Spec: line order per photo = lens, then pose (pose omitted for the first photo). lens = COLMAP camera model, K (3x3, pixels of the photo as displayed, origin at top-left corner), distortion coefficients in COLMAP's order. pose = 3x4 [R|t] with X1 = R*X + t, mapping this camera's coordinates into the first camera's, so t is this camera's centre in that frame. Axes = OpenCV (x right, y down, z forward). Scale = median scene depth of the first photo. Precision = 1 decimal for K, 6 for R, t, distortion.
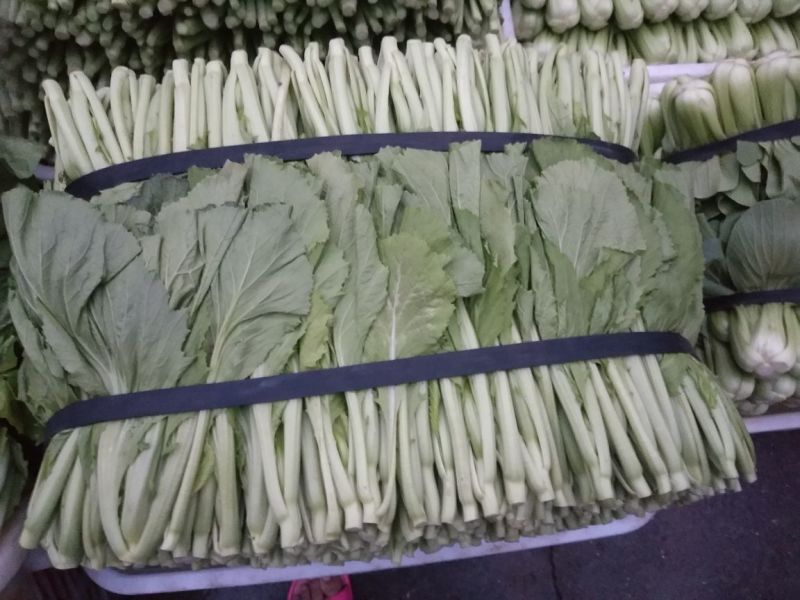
lens RADIAL K [[620.7, 0, 400.0], [0, 620.7, 300.0], [0, 0, 1]] dist [0.087052, -0.126447]
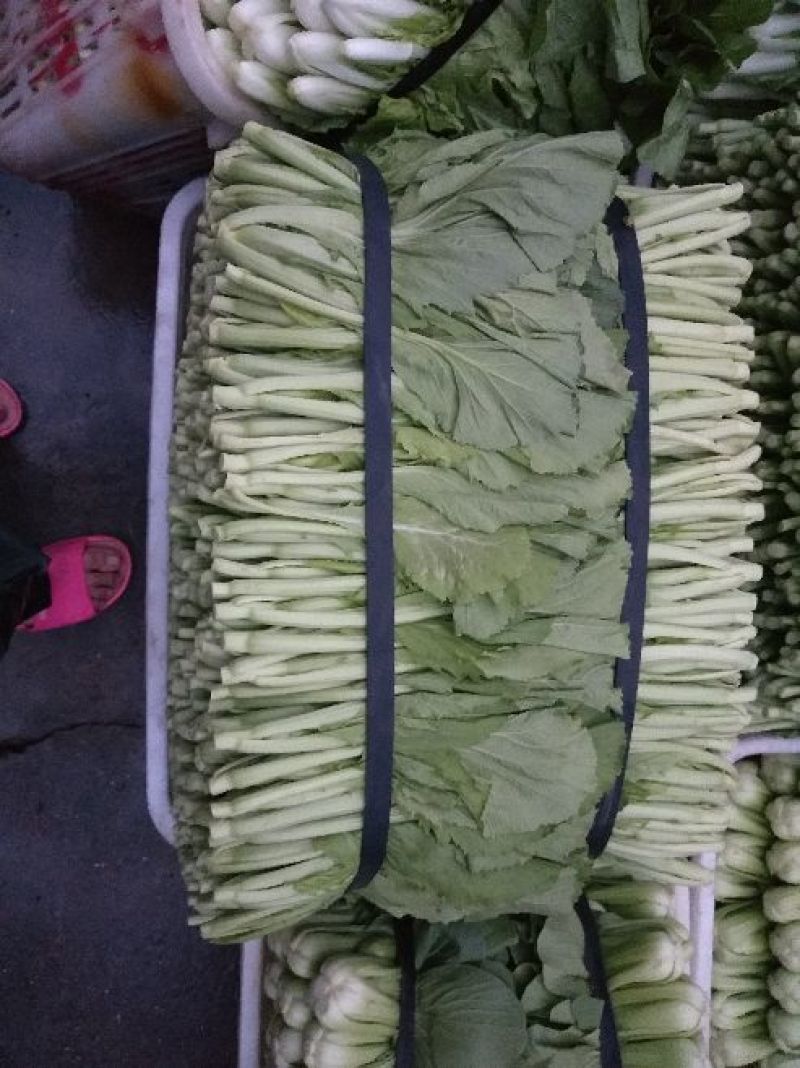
lens RADIAL K [[828.6, 0, 400.0], [0, 828.6, 534.0], [0, 0, 1]] dist [0.087052, -0.126447]
pose [[-0.115818, 0.990041, -0.080028, 0.088676], [-0.991962, -0.111155, 0.060464, 0.010319], [0.050967, 0.086388, 0.994957, -0.193734]]
